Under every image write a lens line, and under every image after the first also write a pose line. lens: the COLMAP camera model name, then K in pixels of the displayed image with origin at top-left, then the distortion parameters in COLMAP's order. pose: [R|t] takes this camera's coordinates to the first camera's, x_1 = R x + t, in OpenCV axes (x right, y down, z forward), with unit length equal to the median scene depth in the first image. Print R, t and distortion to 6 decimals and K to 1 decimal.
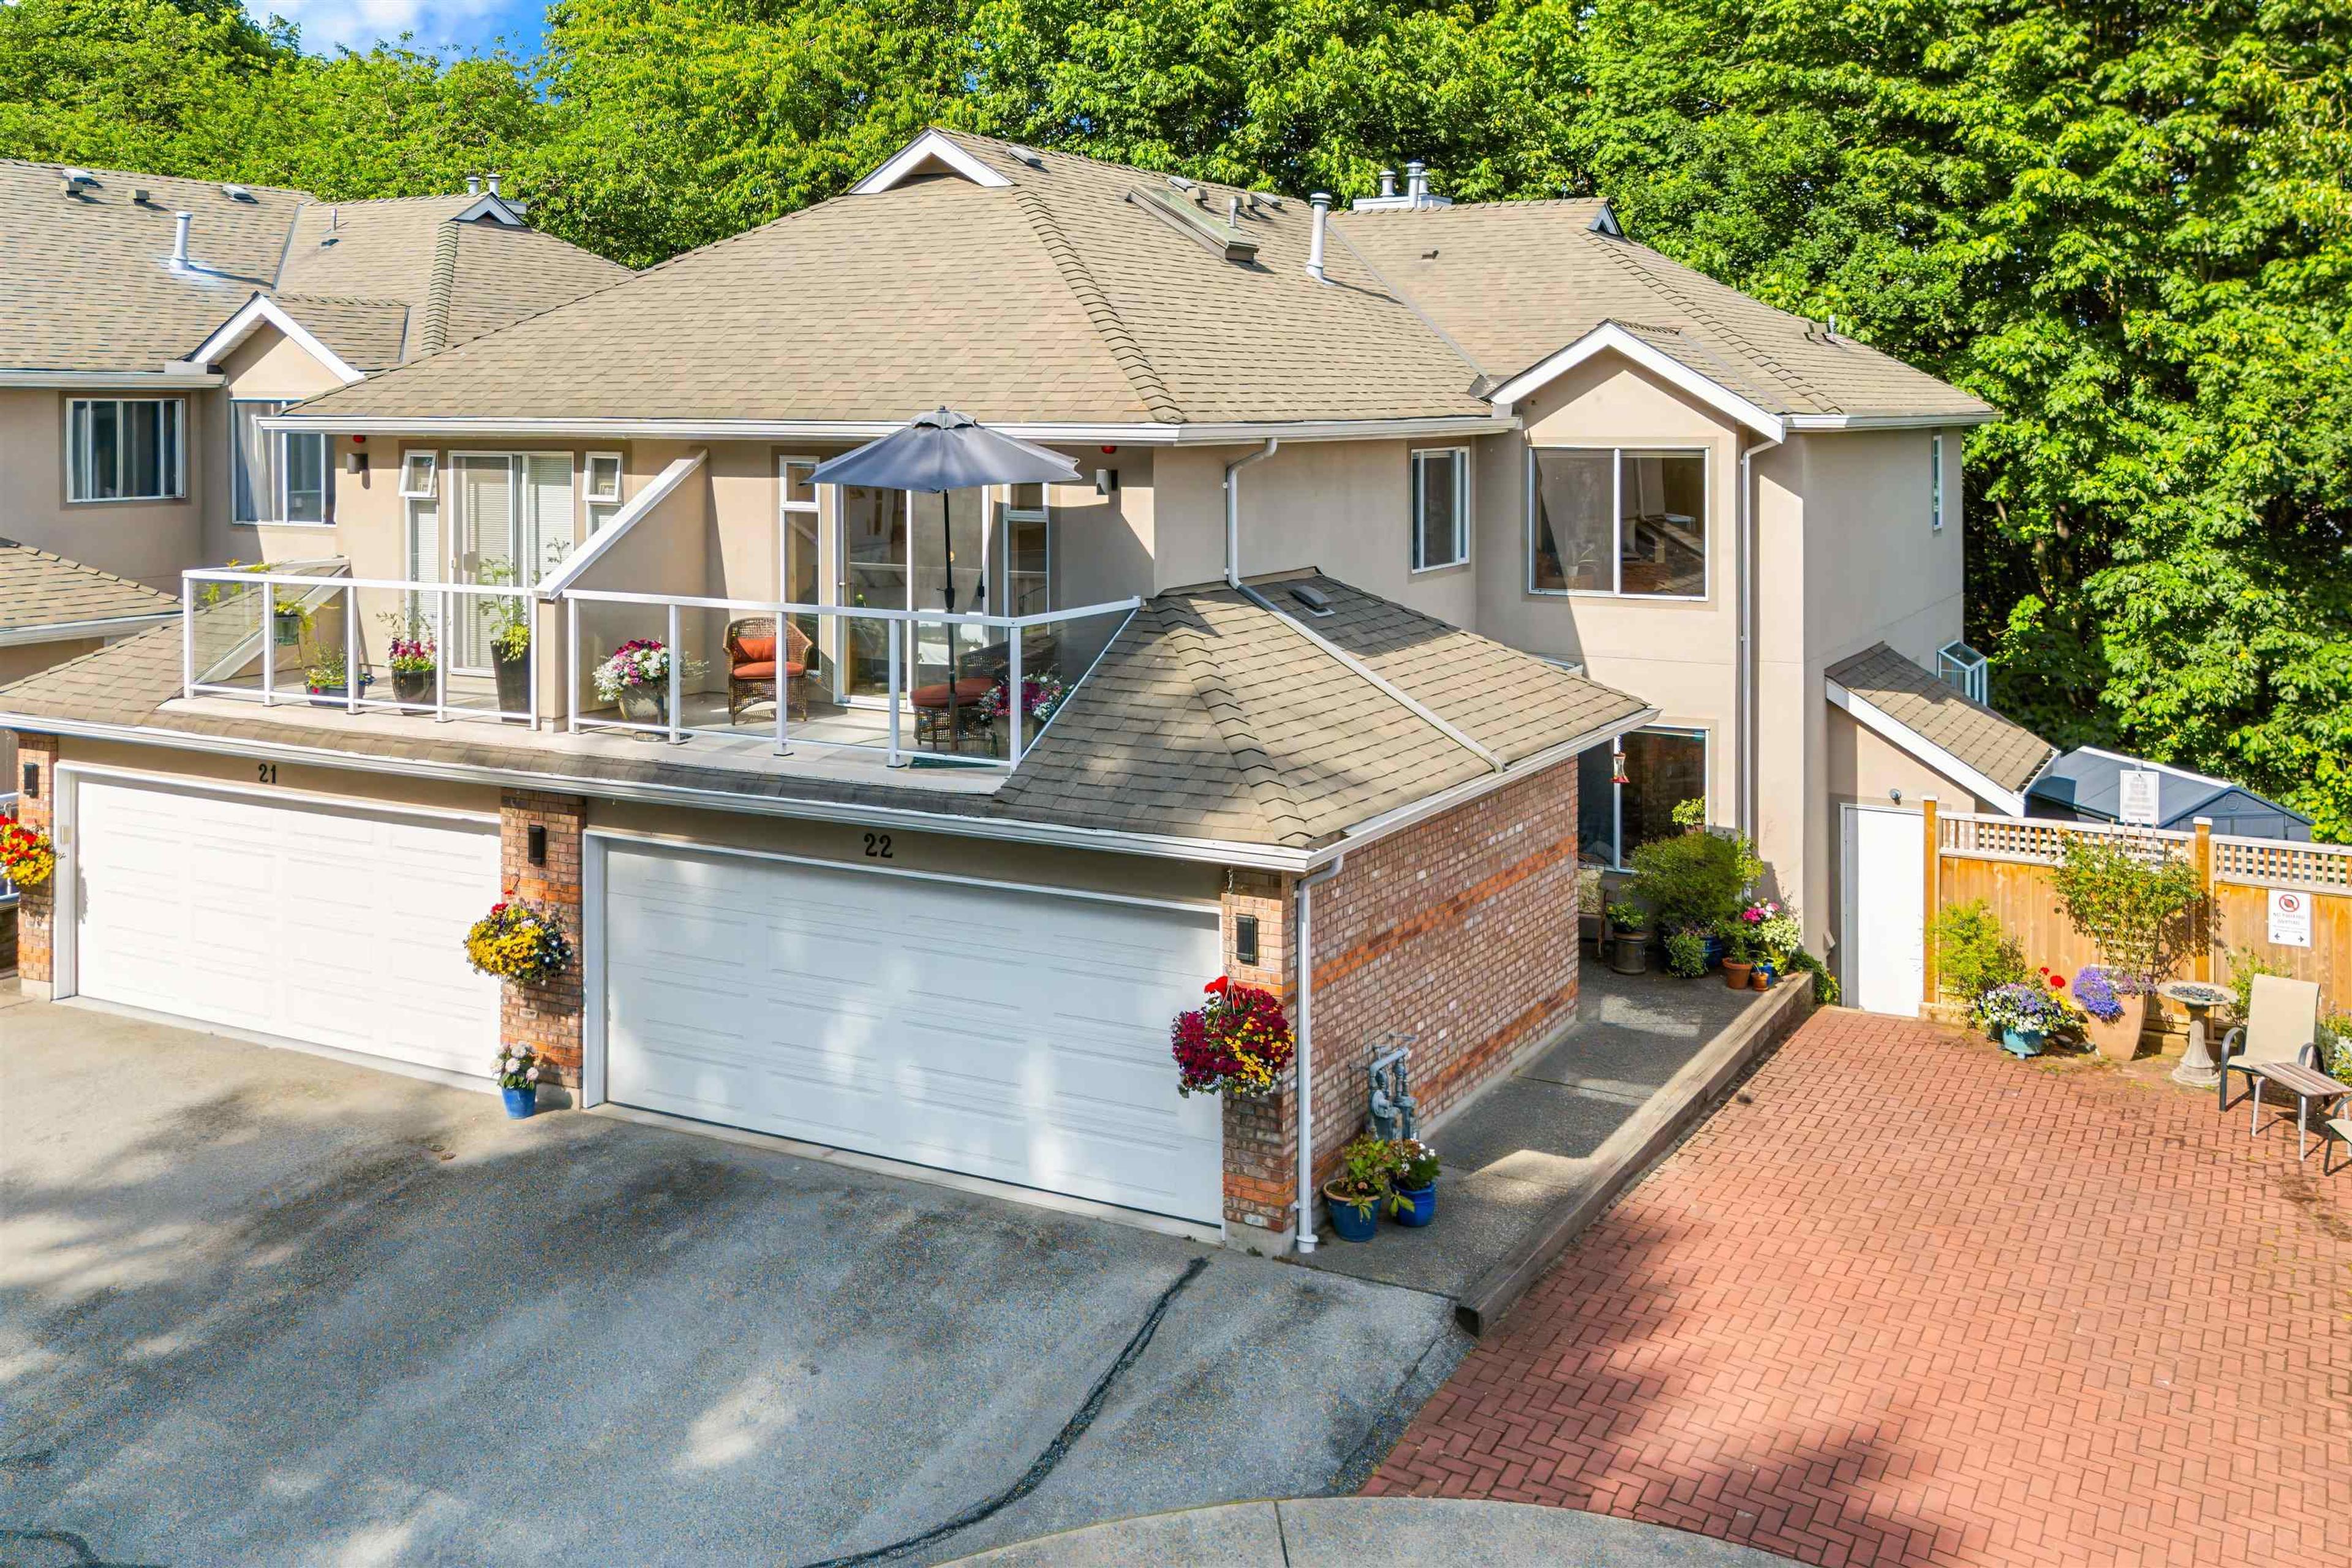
lens RADIAL K [[2128.9, 0, 1181.2], [0, 2128.9, 439.4], [0, 0, 1]] dist [0.064355, -0.052837]
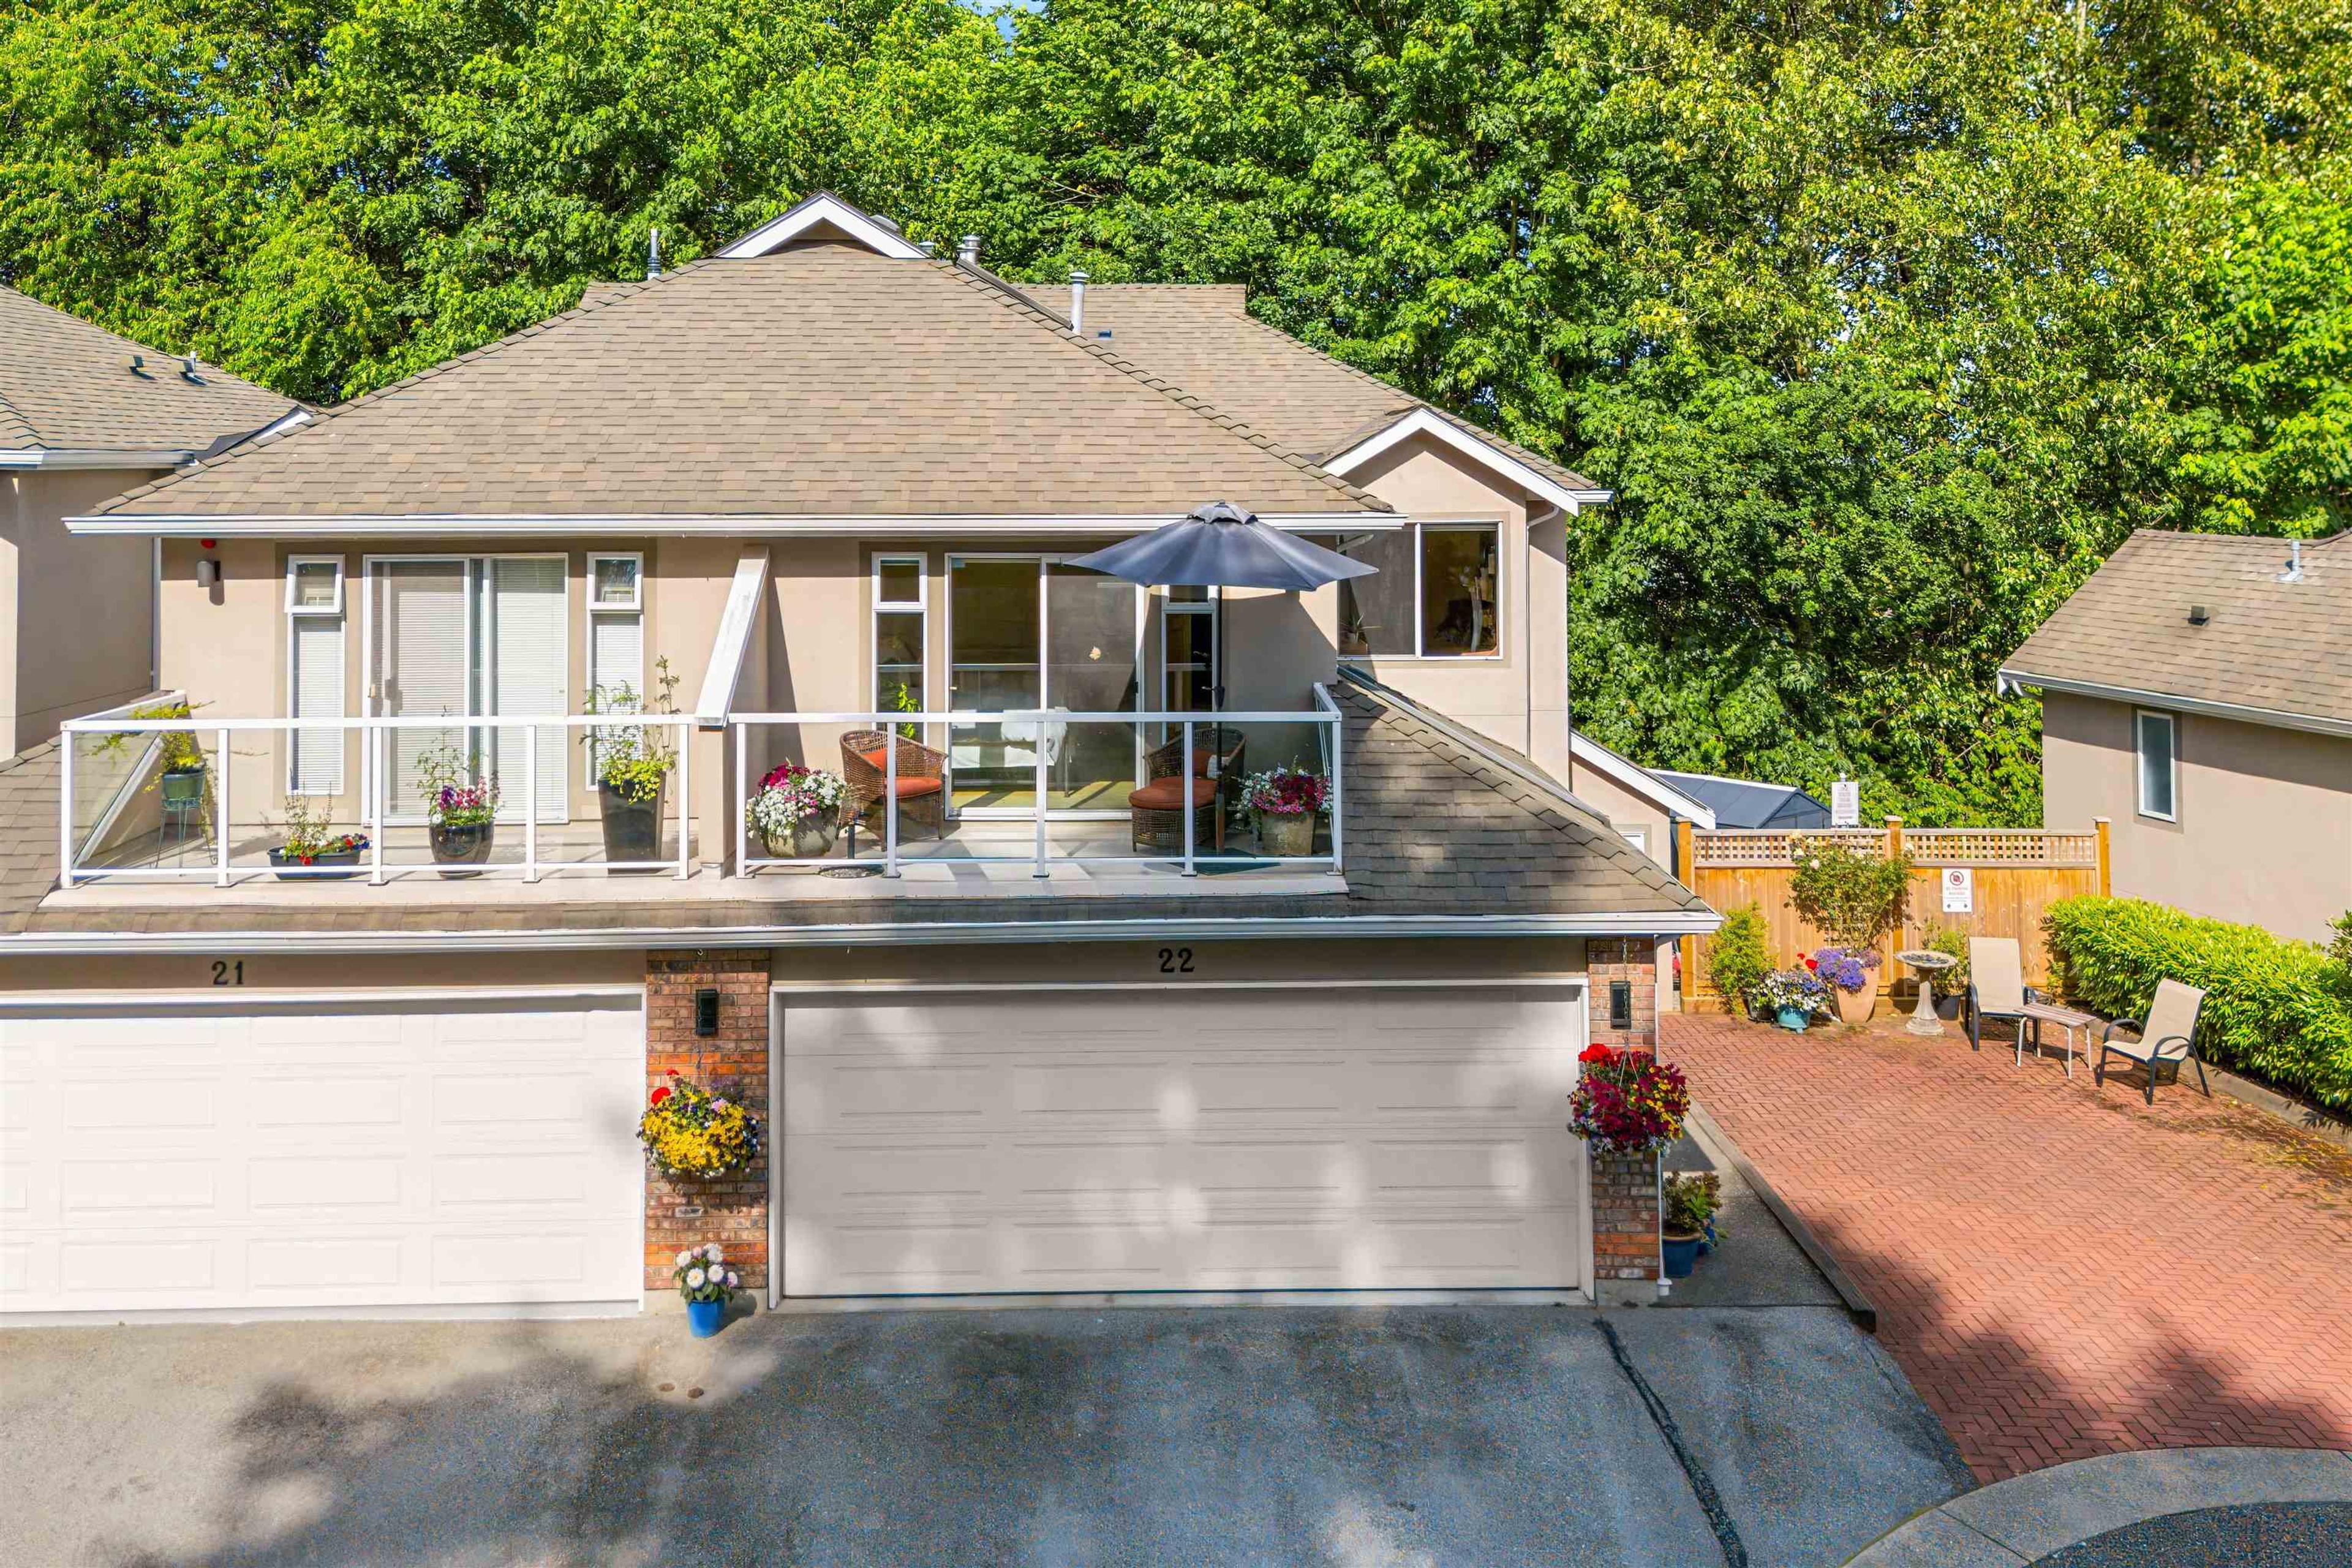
lens RADIAL K [[2128.9, 0, 1181.2], [0, 2128.9, 439.4], [0, 0, 1]] dist [0.064355, -0.052837]
pose [[0.869165, 0.000401, 0.494523, -0.546847], [0.012167, 0.999680, -0.022195, -0.019533], [-0.494373, 0.025308, 0.868881, 0.146112]]
